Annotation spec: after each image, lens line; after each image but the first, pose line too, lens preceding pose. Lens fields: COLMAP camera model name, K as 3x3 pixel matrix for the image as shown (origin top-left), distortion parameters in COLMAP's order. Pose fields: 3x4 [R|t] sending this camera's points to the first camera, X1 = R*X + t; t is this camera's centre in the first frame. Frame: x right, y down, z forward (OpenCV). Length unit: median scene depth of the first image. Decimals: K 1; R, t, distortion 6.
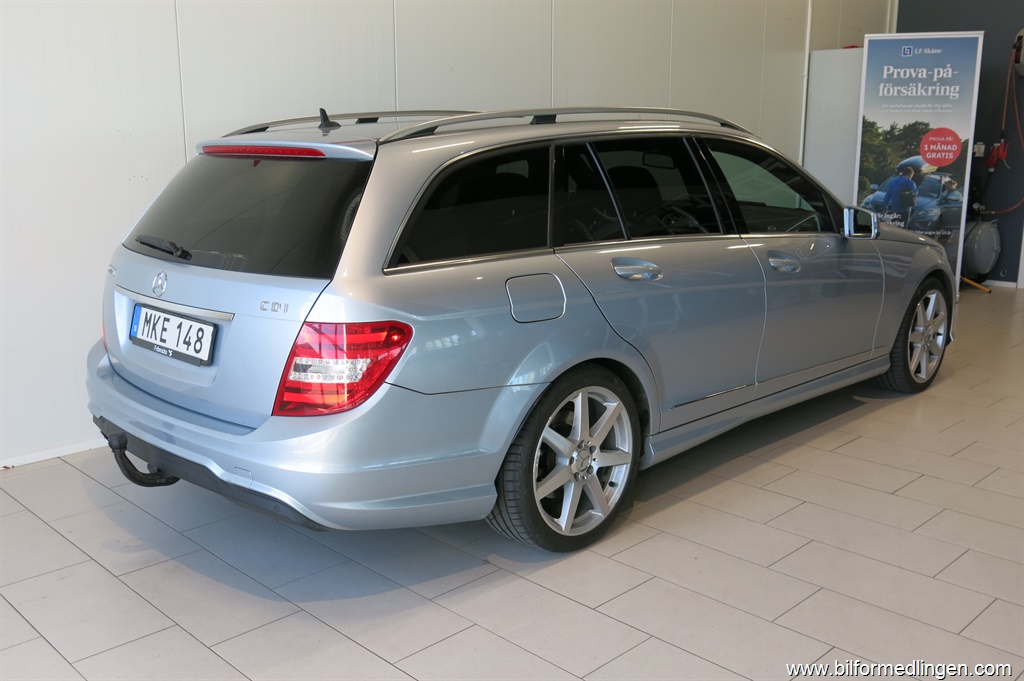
lens RADIAL K [[979.0, 0, 479.5], [0, 979.0, 361.8], [0, 0, 1]] dist [0.004120, 0.000000]
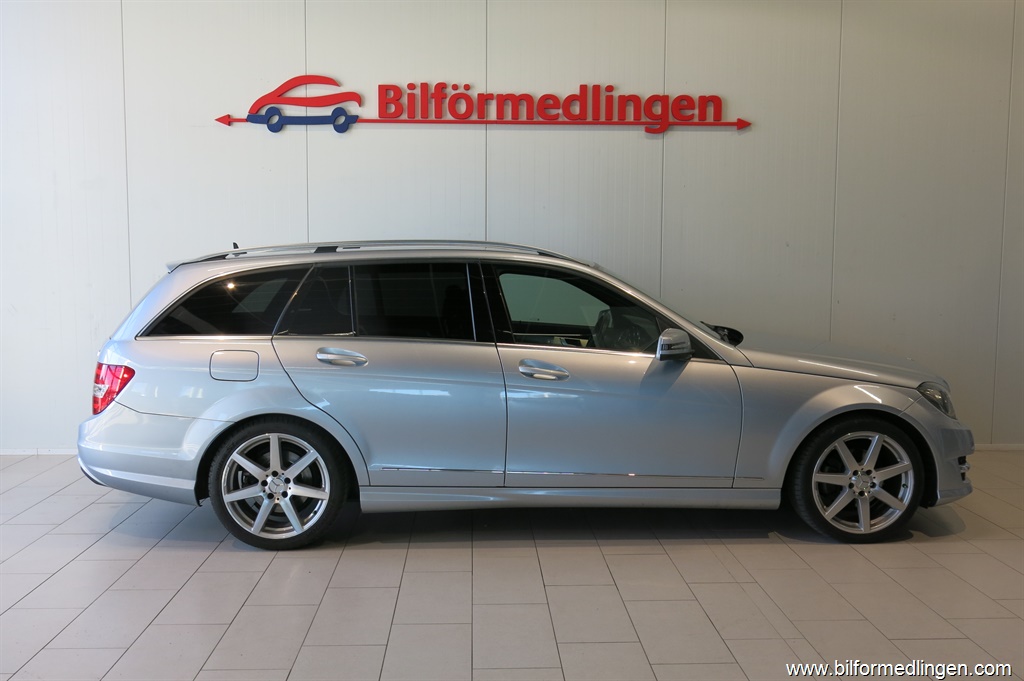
lens RADIAL K [[979.0, 0, 516.1], [0, 979.0, 341.8], [0, 0, 1]] dist [0.004120, 0.000000]
pose [[0.748628, 0.064430, -0.659853, 1.257031], [-0.161933, 0.982893, -0.087746, -0.034593], [0.642911, 0.172542, 0.746254, 0.130688]]
